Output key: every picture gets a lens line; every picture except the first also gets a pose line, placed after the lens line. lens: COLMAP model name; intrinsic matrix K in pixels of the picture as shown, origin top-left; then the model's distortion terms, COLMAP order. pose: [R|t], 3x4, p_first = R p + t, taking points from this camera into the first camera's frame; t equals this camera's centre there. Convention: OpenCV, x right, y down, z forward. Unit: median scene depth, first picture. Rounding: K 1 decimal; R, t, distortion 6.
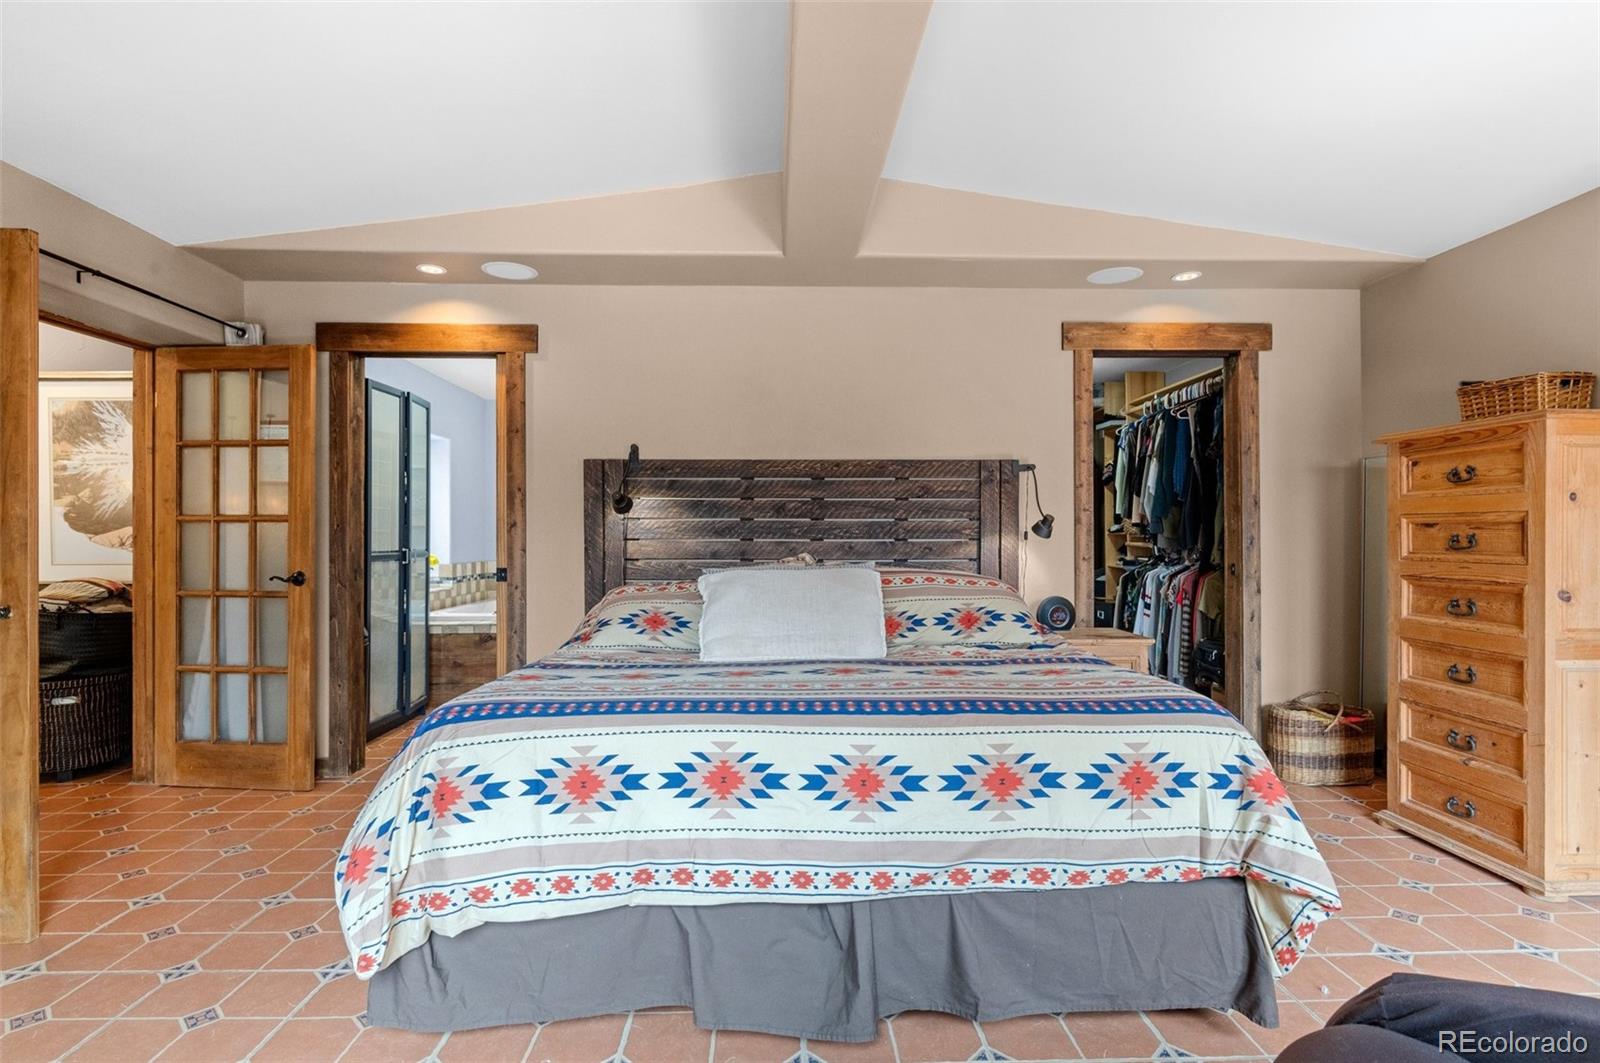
lens RADIAL K [[784.0, 0, 799.9], [0, 784.0, 535.9], [0, 0, 1]] dist [-0.003278, 0.000140]
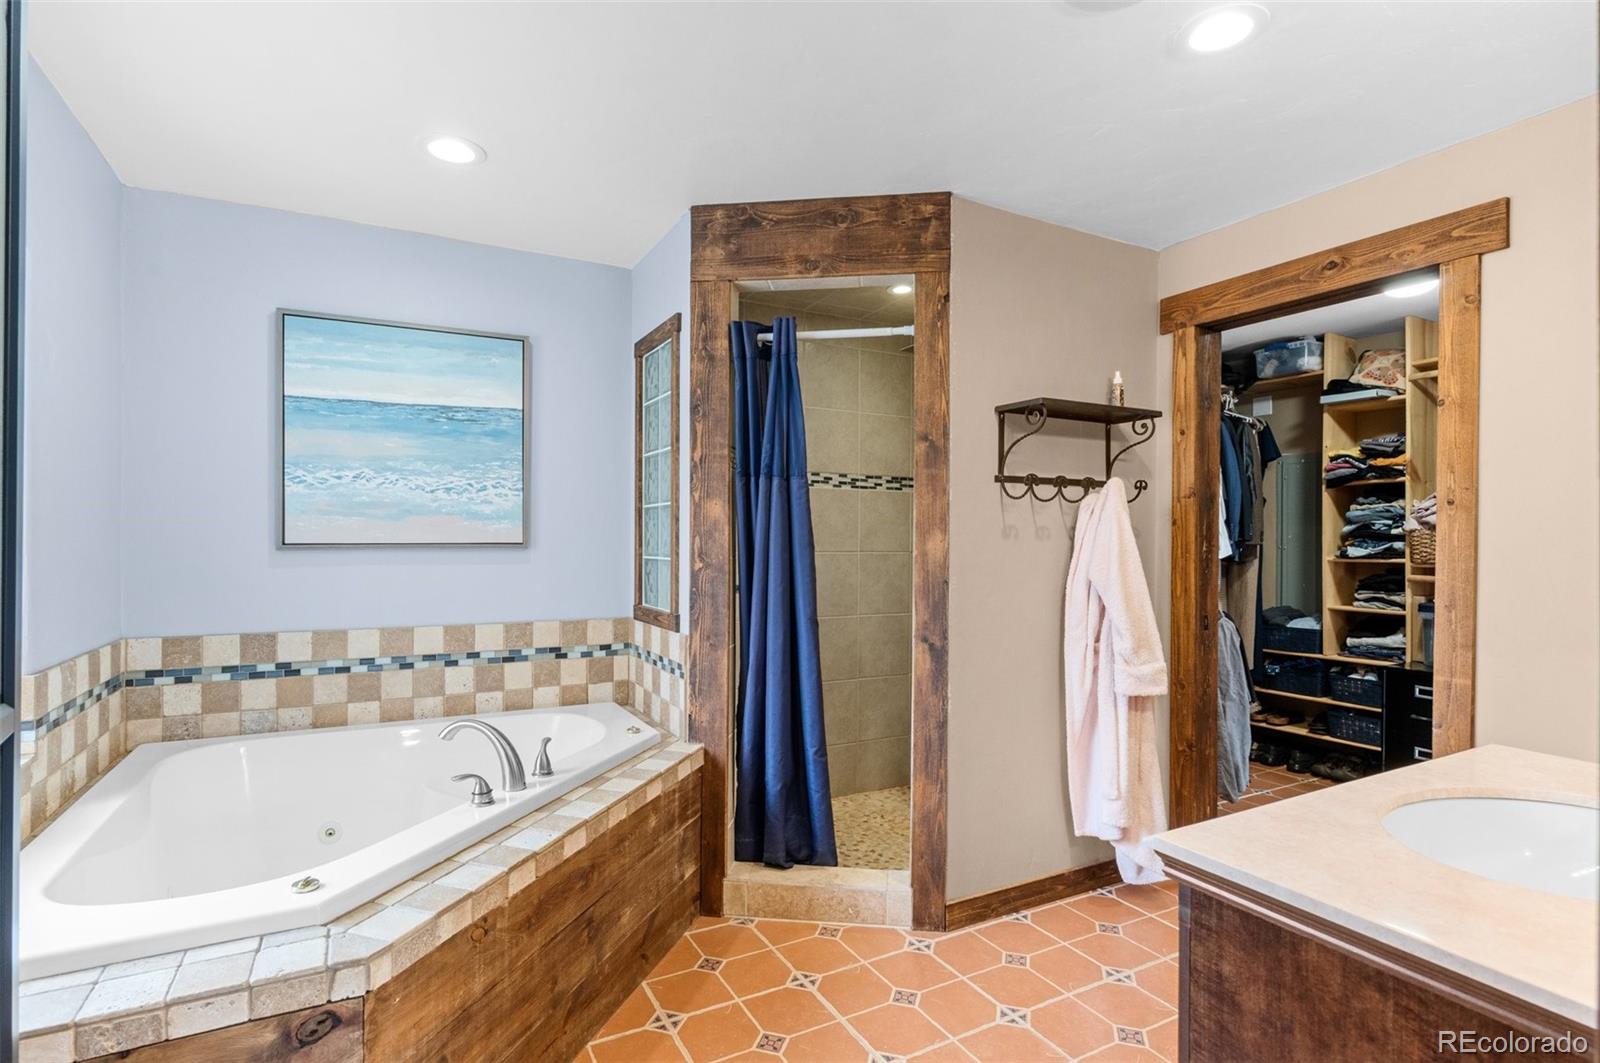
lens RADIAL K [[784.0, 0, 799.9], [0, 784.0, 535.9], [0, 0, 1]] dist [-0.003278, 0.000140]
pose [[0.895684, 0.003032, 0.444682, -0.302833], [-0.002471, 0.999995, -0.001842, -0.015354], [-0.444685, 0.000551, 0.895687, 0.583722]]
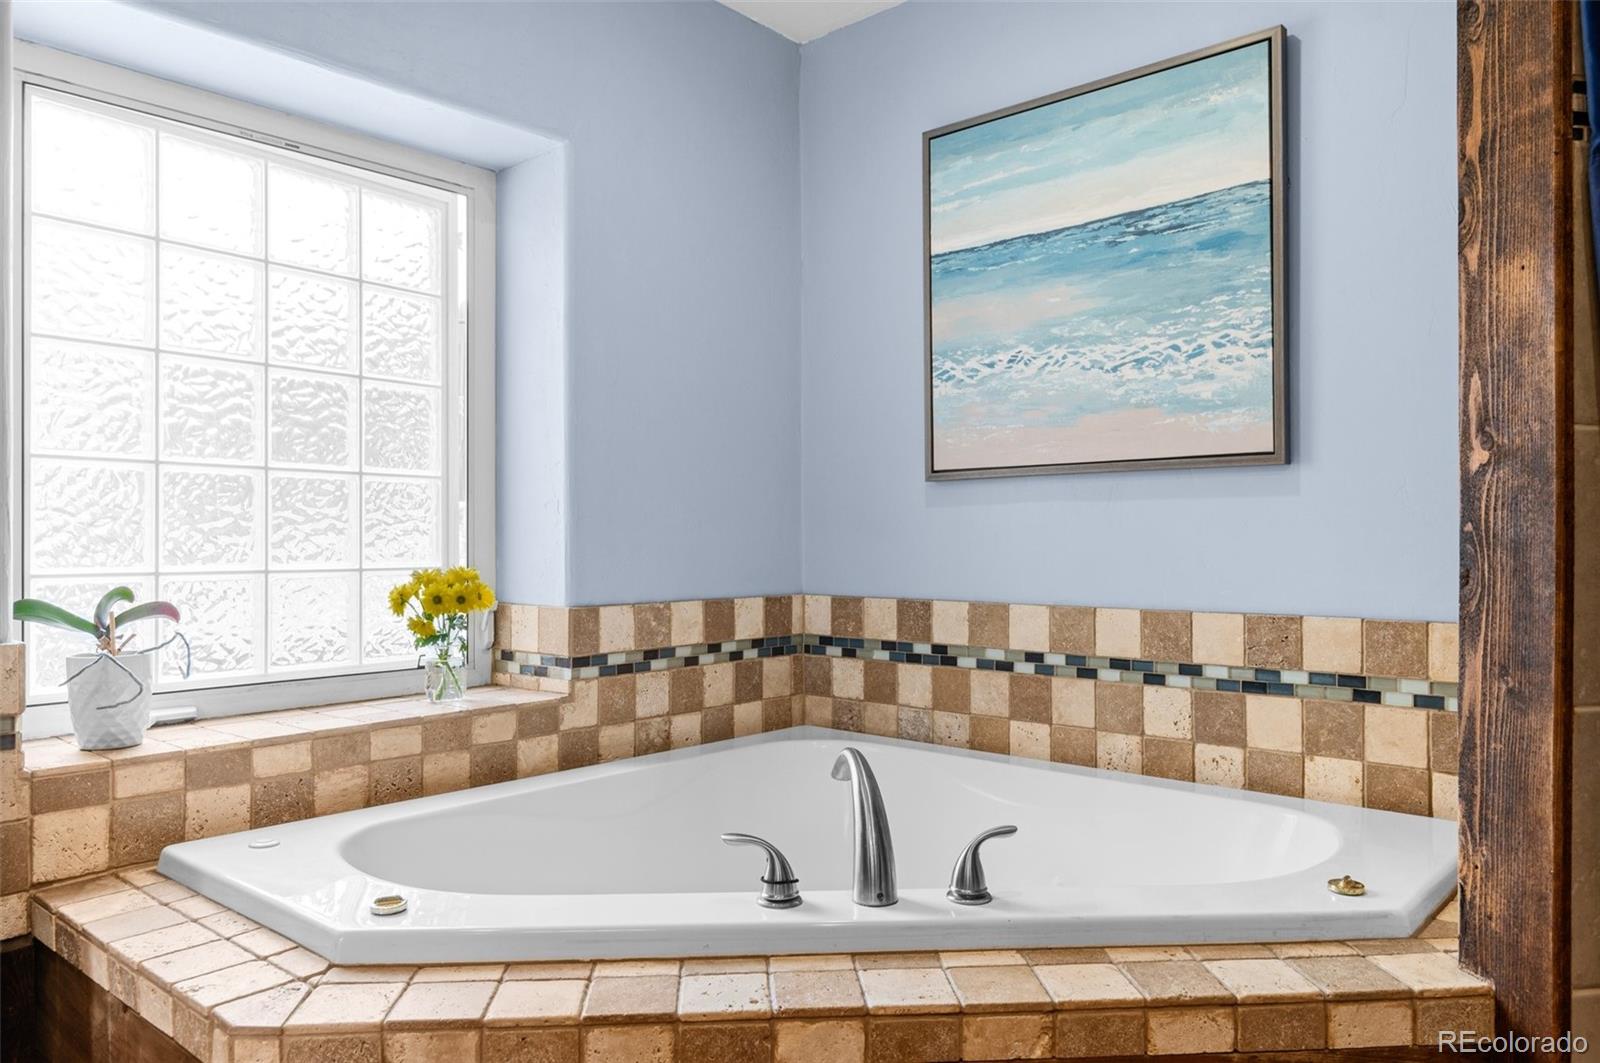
lens RADIAL K [[1127.4, 0, 799.4], [0, 1127.4, 536.4], [0, 0, 1]] dist [-0.002600, -0.001110]
pose [[0.726883, -0.006705, -0.686728, -0.119025], [0.004713, 0.999977, -0.004774, 0.013790], [0.686745, 0.000233, 0.726898, 0.742237]]
